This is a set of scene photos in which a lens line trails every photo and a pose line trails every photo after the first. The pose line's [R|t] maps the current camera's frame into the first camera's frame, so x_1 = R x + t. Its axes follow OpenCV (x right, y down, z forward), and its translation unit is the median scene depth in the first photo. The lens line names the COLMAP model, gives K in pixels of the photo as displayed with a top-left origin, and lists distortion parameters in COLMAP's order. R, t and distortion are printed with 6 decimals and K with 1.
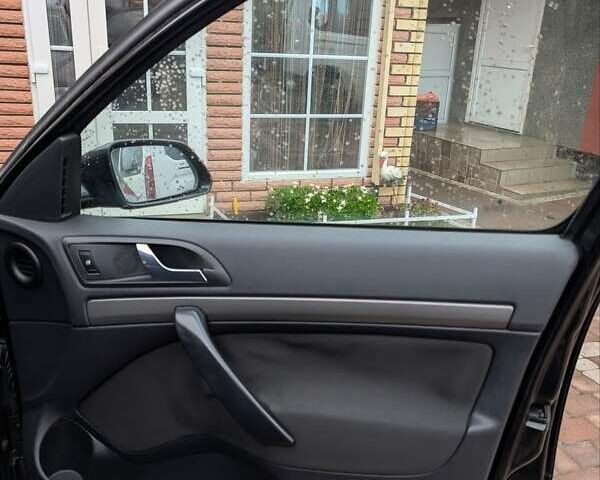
lens RADIAL K [[593.4, 0, 300.0], [0, 593.4, 240.0], [0, 0, 1]] dist [-0.001939, 0.003367]
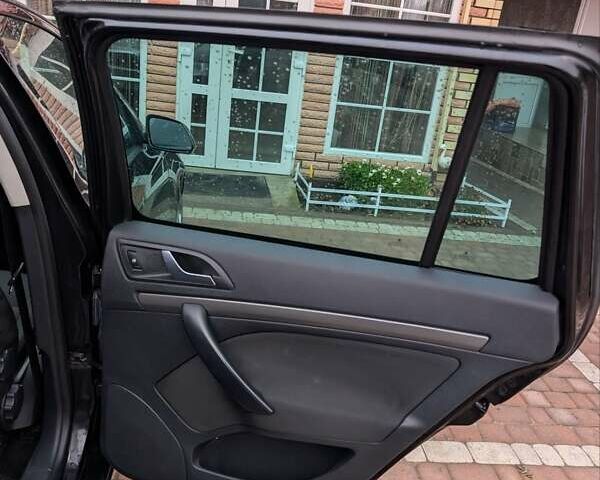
lens RADIAL K [[593.4, 0, 300.0], [0, 593.4, 240.0], [0, 0, 1]] dist [-0.001939, 0.003367]
pose [[0.972009, 0.146825, -0.183415, 0.111596], [-0.141916, 0.989083, 0.039686, 0.038824], [0.187240, -0.012546, 0.982234, -0.251184]]
